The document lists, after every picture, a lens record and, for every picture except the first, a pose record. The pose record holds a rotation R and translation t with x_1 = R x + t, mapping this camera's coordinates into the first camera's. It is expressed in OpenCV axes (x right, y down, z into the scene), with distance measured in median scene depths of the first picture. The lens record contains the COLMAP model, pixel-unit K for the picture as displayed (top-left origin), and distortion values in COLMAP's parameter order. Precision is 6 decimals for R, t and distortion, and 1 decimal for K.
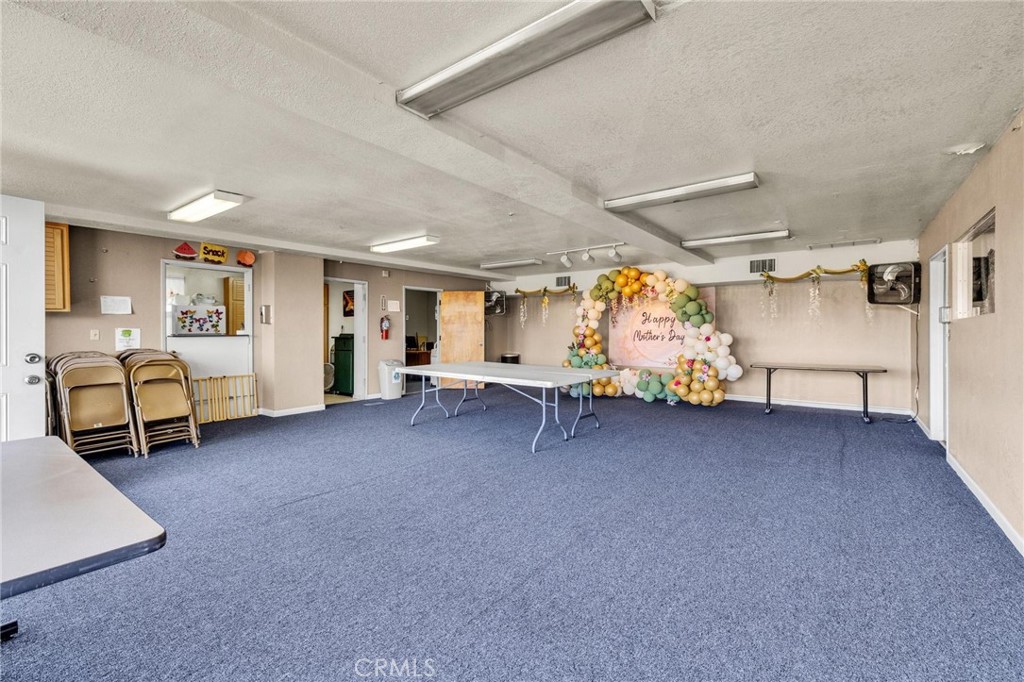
lens RADIAL K [[435.4, 0, 514.6], [0, 435.4, 339.9], [0, 0, 1]] dist [-0.002177, 0.000674]
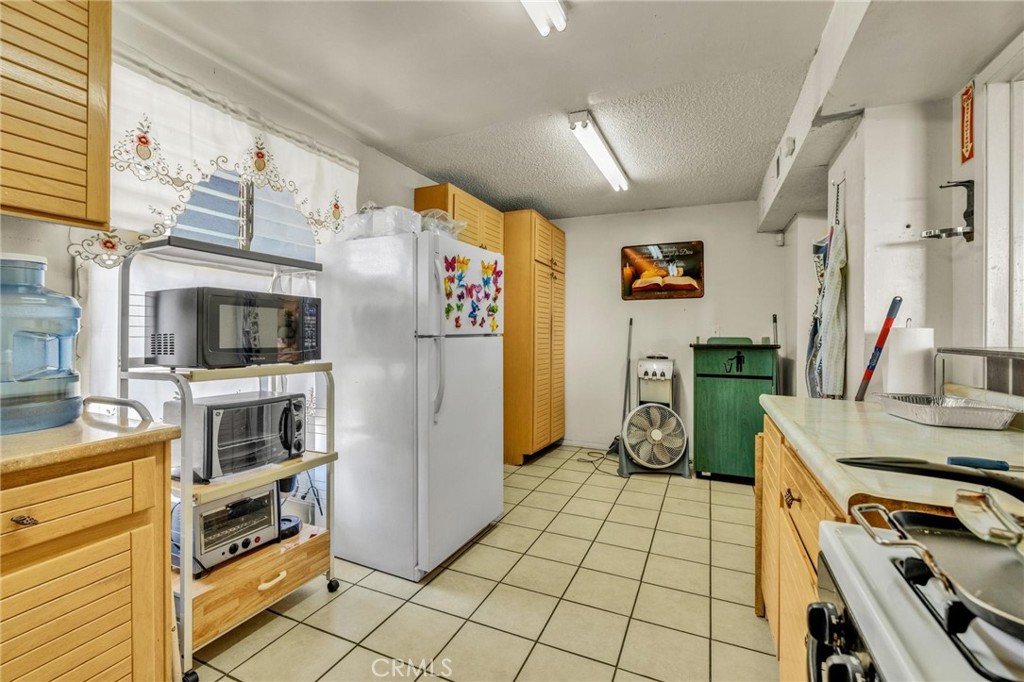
lens RADIAL K [[435.4, 0, 512.2], [0, 435.4, 340.5], [0, 0, 1]] dist [-0.002177, 0.000674]
pose [[0.975089, 0.009874, 0.221594, -0.756070], [-0.010987, 0.999932, 0.003787, -0.010587], [-0.221542, -0.006128, 0.975132, 0.675563]]
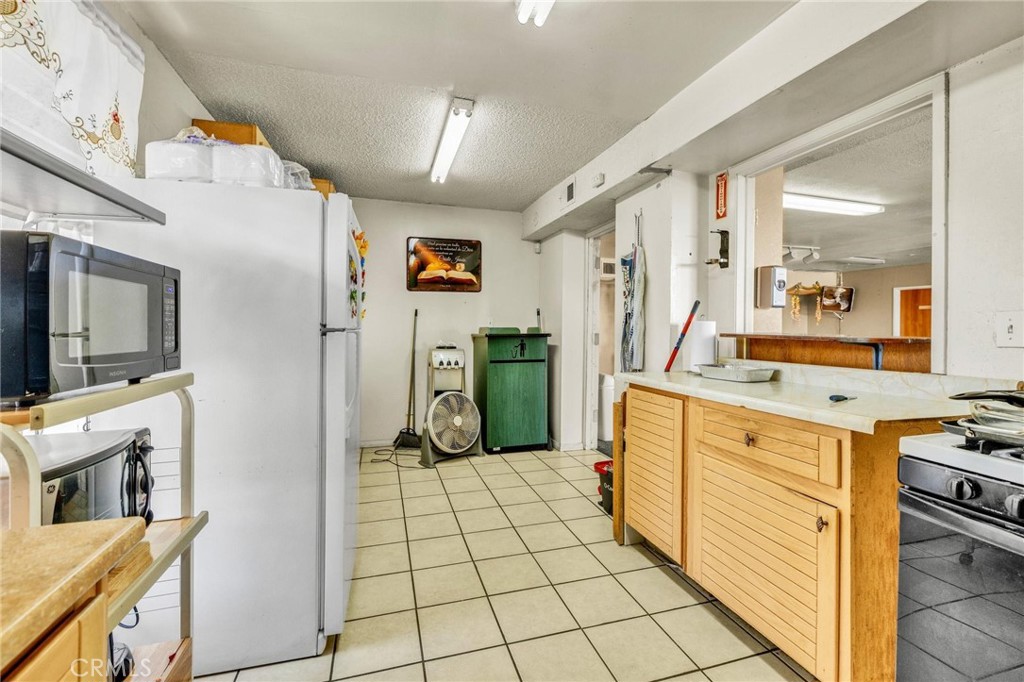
lens RADIAL K [[435.4, 0, 512.6], [0, 435.4, 331.2], [0, 0, 1]] dist [-0.002177, 0.000674]
pose [[0.594330, -0.001379, 0.804220, -0.865863], [0.001128, 0.999999, 0.000882, -0.010968], [-0.804220, 0.000383, 0.594331, 0.759698]]
